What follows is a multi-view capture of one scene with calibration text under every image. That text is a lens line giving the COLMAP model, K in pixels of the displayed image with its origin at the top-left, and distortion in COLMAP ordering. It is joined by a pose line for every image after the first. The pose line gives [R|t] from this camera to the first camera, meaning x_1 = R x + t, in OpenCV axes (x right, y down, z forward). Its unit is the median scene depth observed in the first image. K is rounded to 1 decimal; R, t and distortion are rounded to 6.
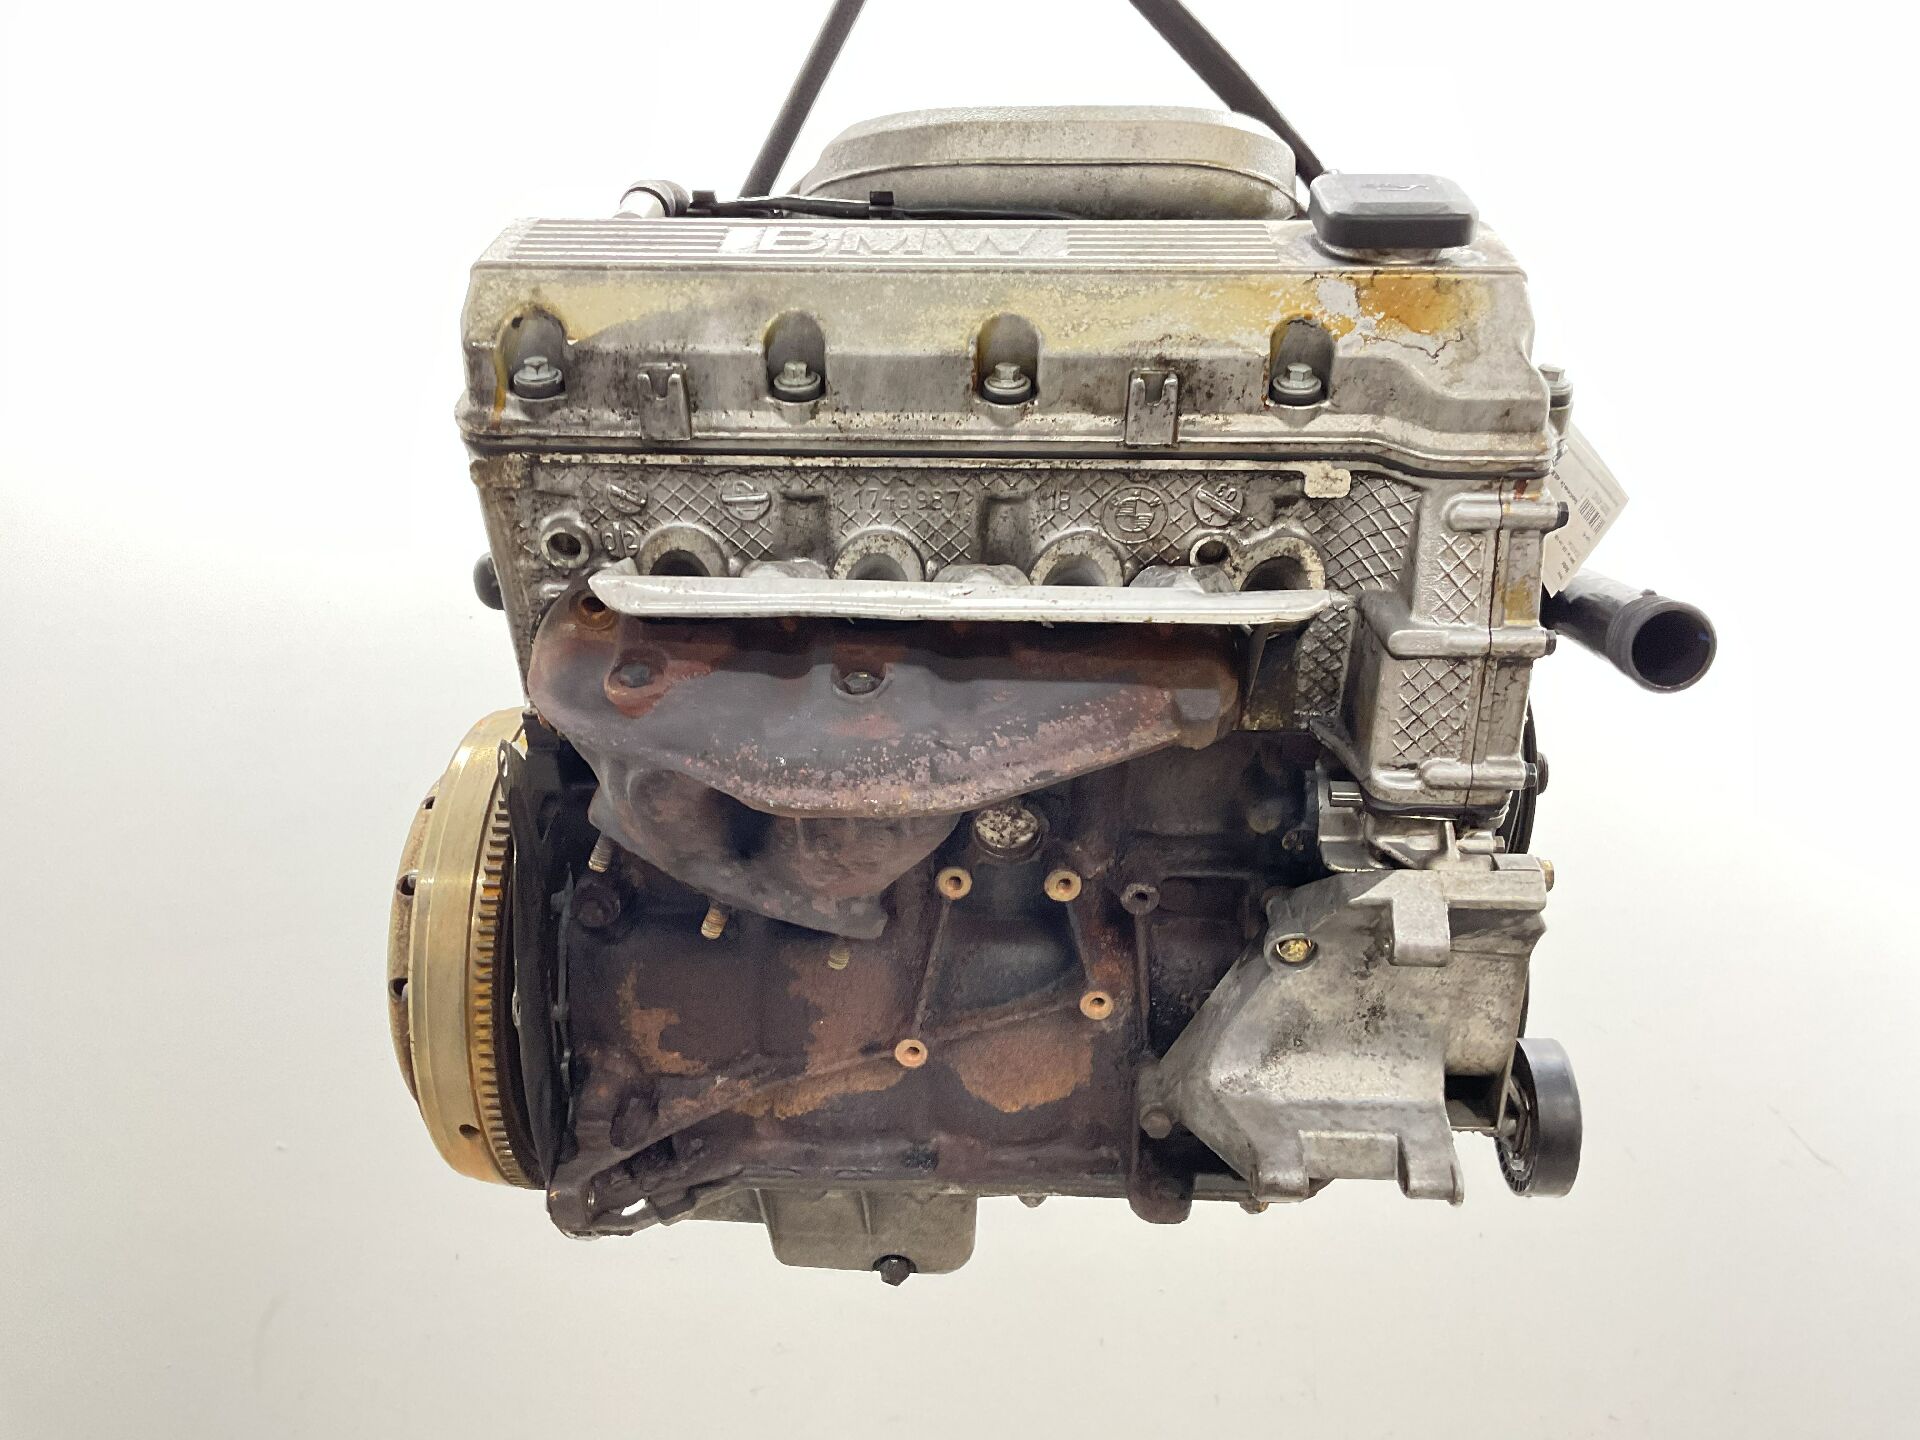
lens RADIAL K [[1593.1, 0, 960.0], [0, 1593.1, 720.0], [0, 0, 1]] dist [0.149163, -0.330198]
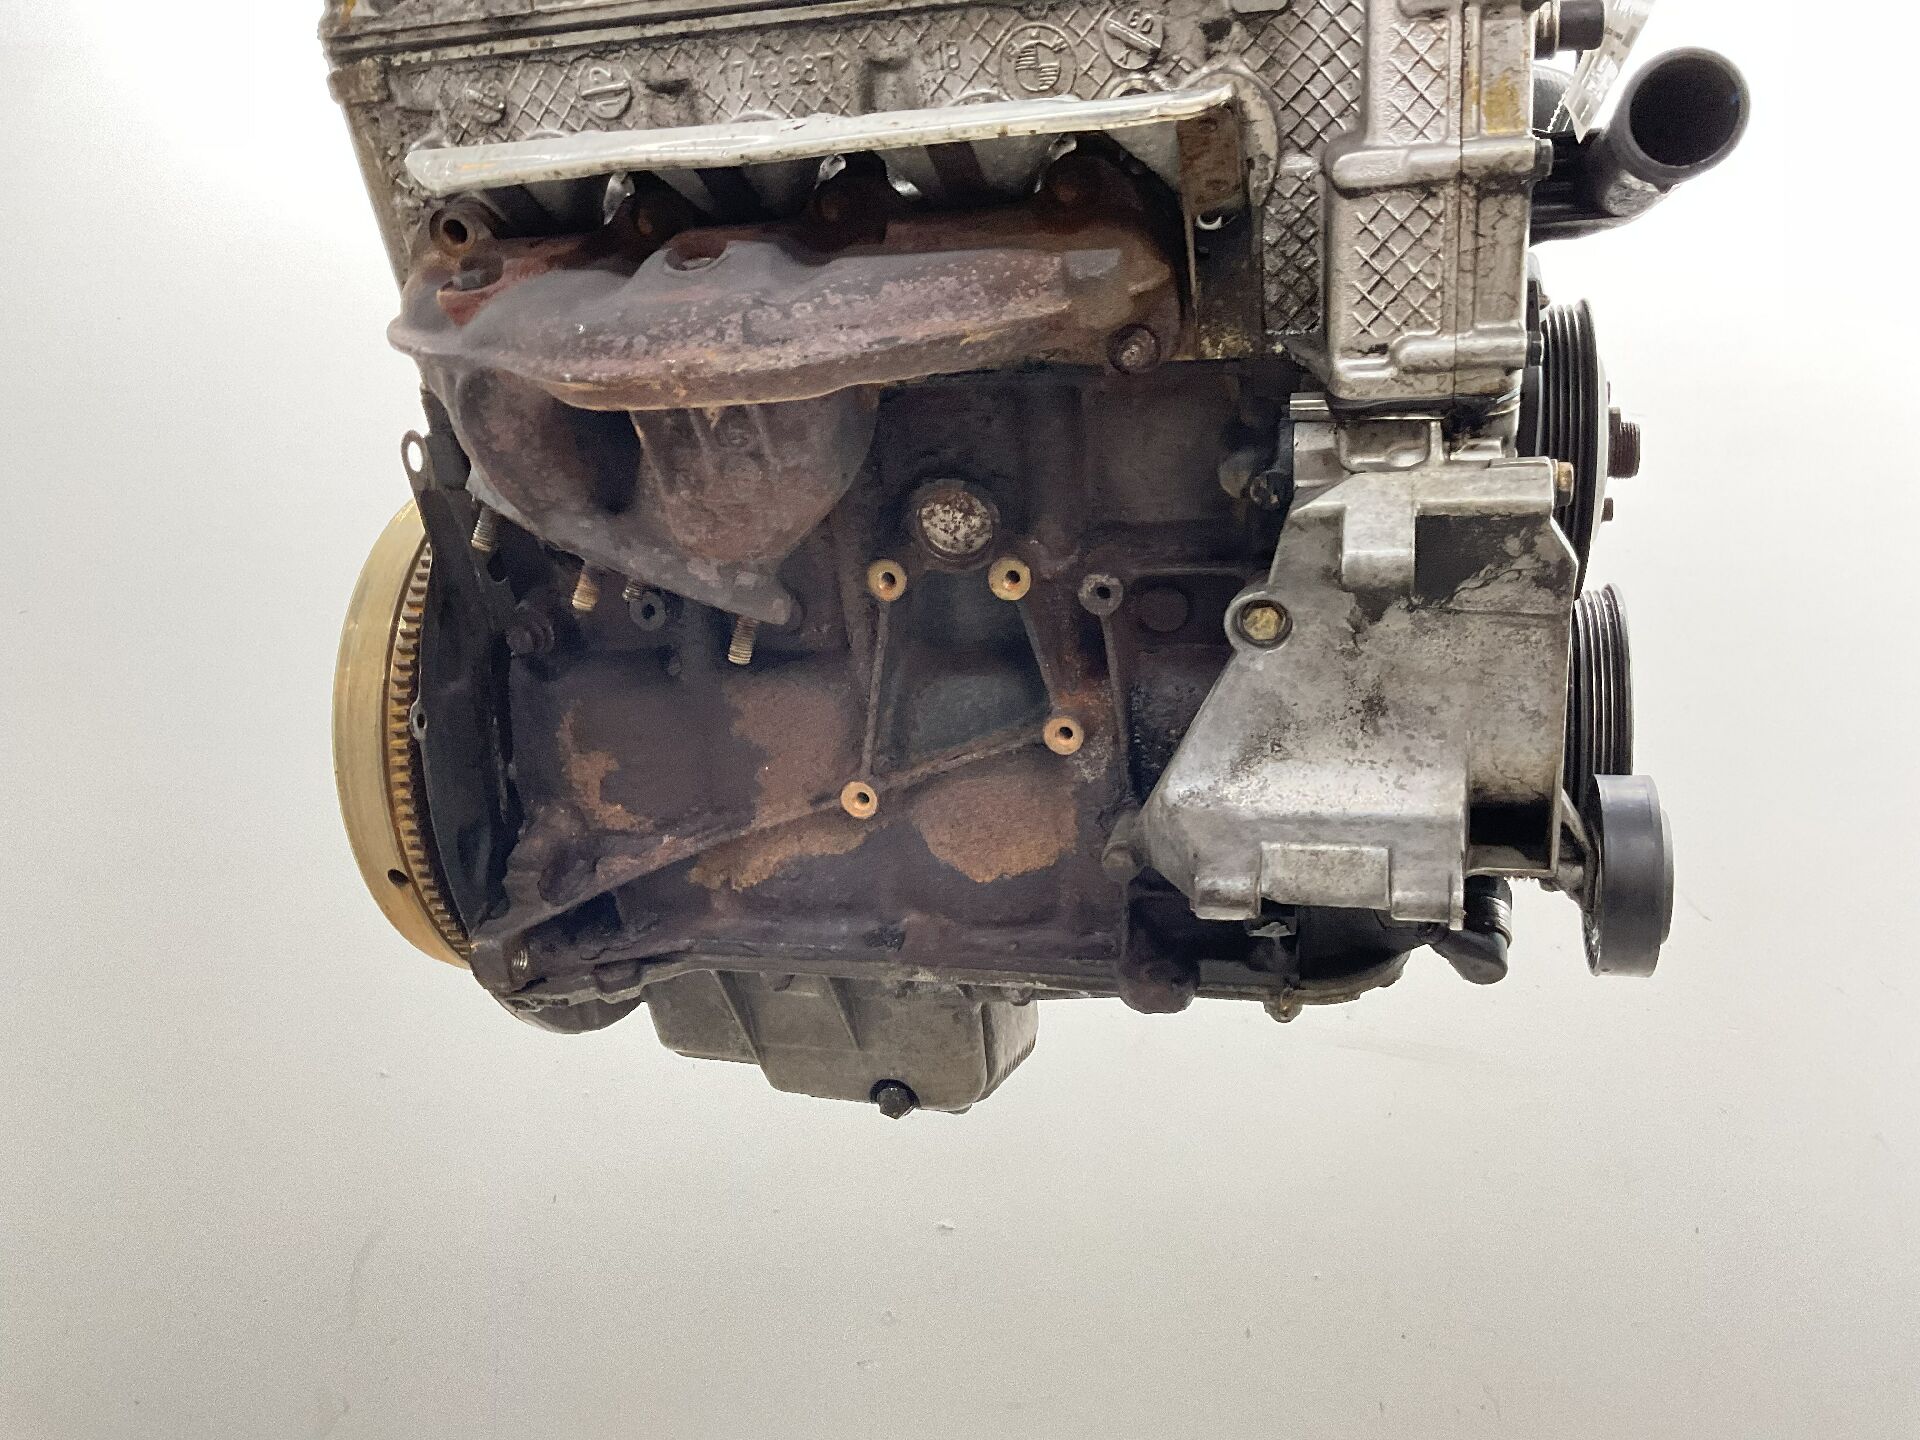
lens RADIAL K [[1593.1, 0, 960.0], [0, 1593.1, 720.0], [0, 0, 1]] dist [0.149163, -0.330198]
pose [[0.974718, -0.001117, -0.223435, 0.249383], [-0.015620, 0.997200, -0.073126, 0.263030], [0.222891, 0.074767, 0.971972, 0.196772]]
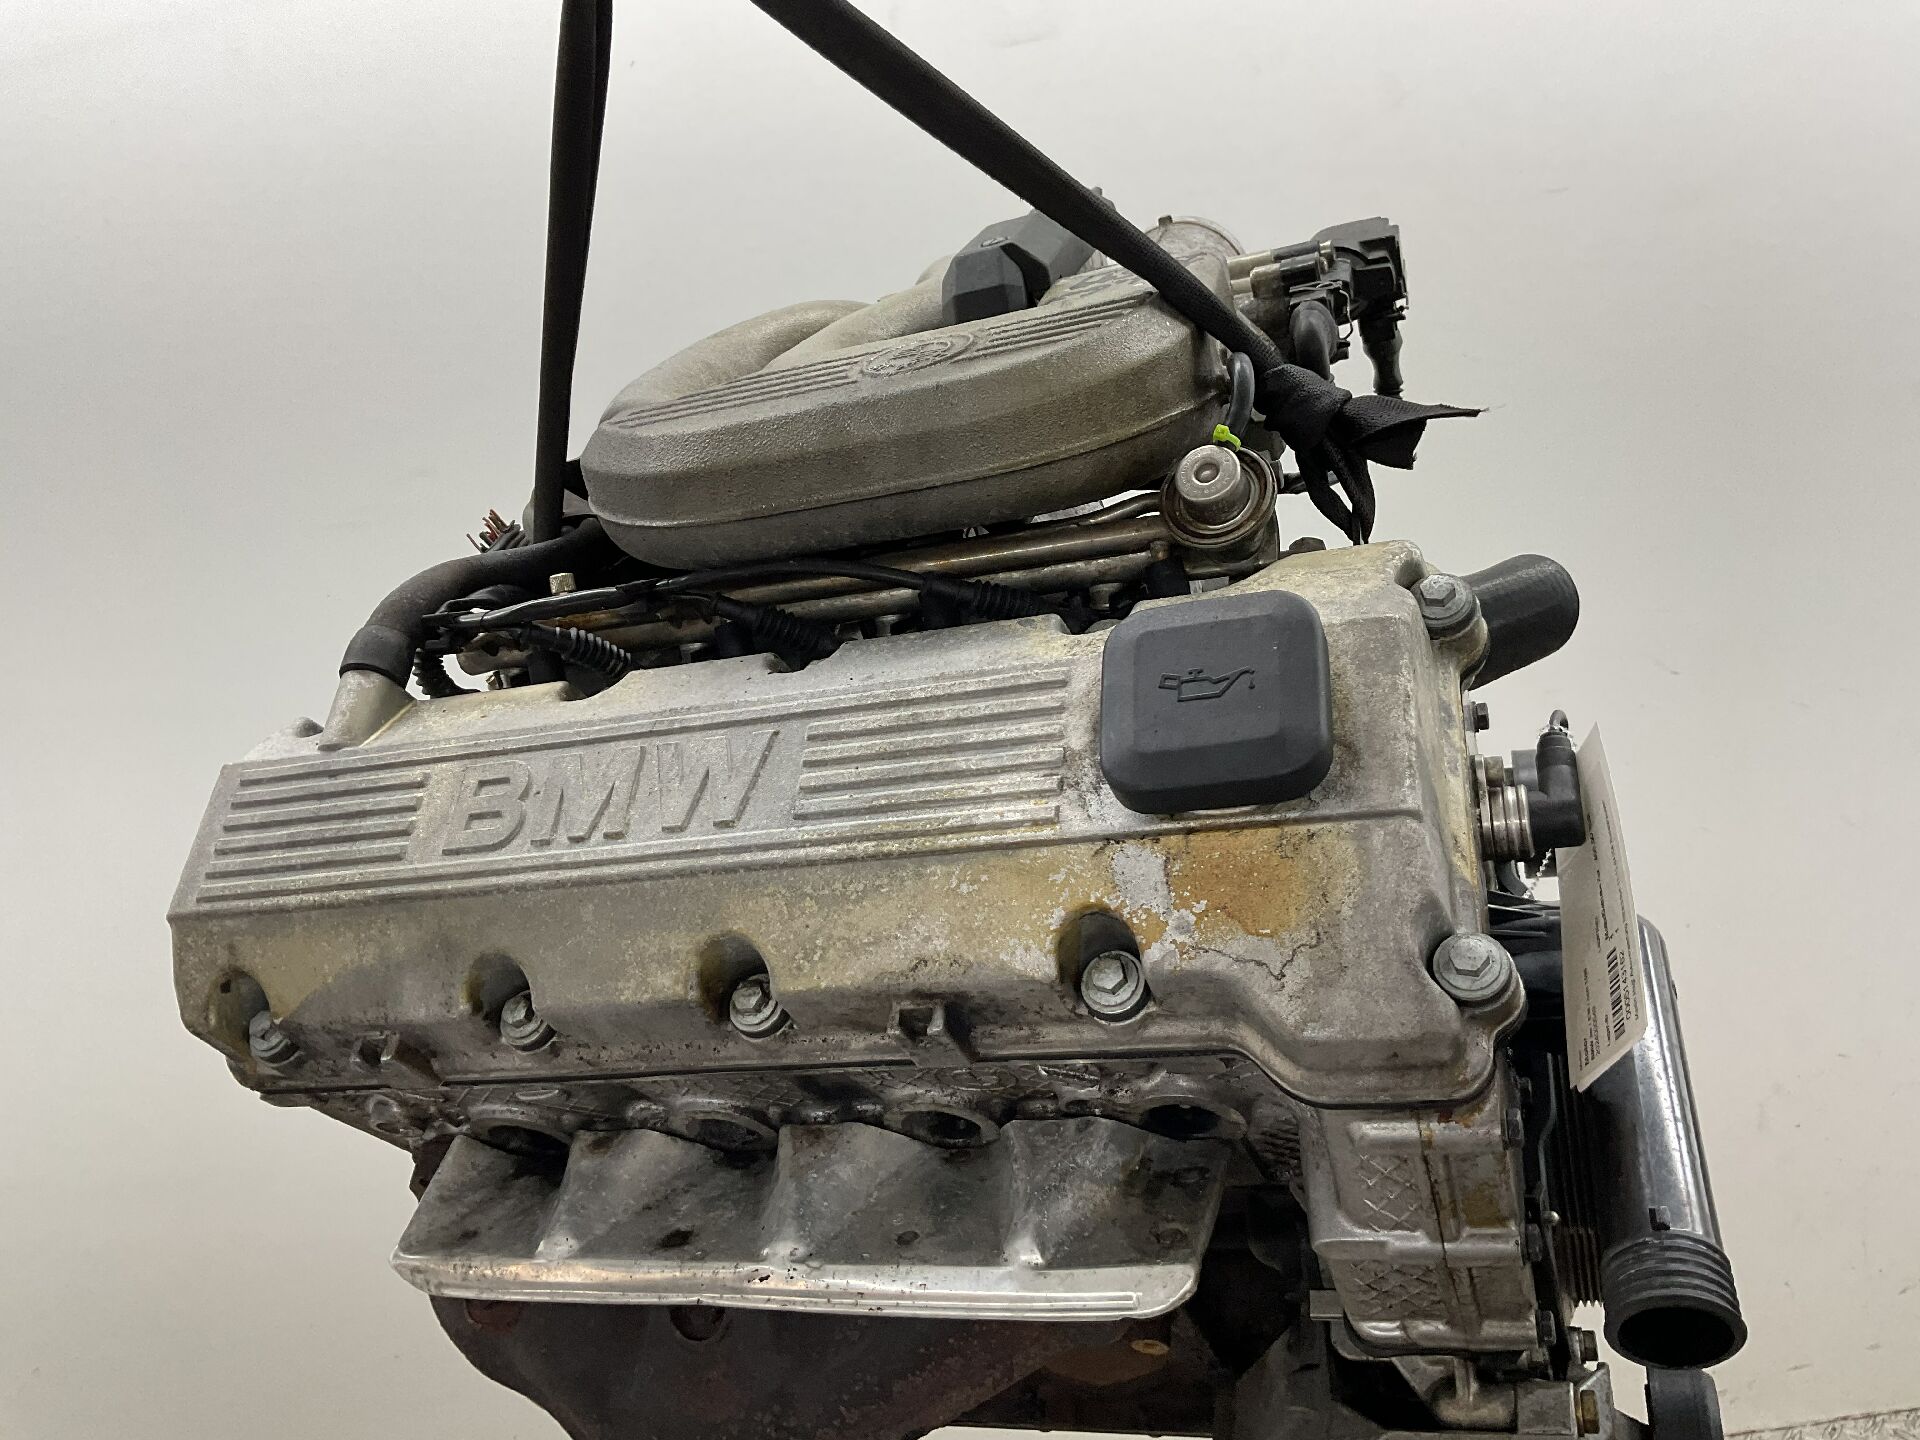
lens RADIAL K [[1593.1, 0, 960.0], [0, 1593.1, 720.0], [0, 0, 1]] dist [0.149163, -0.330198]
pose [[0.936683, -0.135692, -0.322819, 0.366416], [0.253860, 0.898117, 0.359083, -0.550450], [0.241205, -0.418298, 0.875698, 0.375670]]
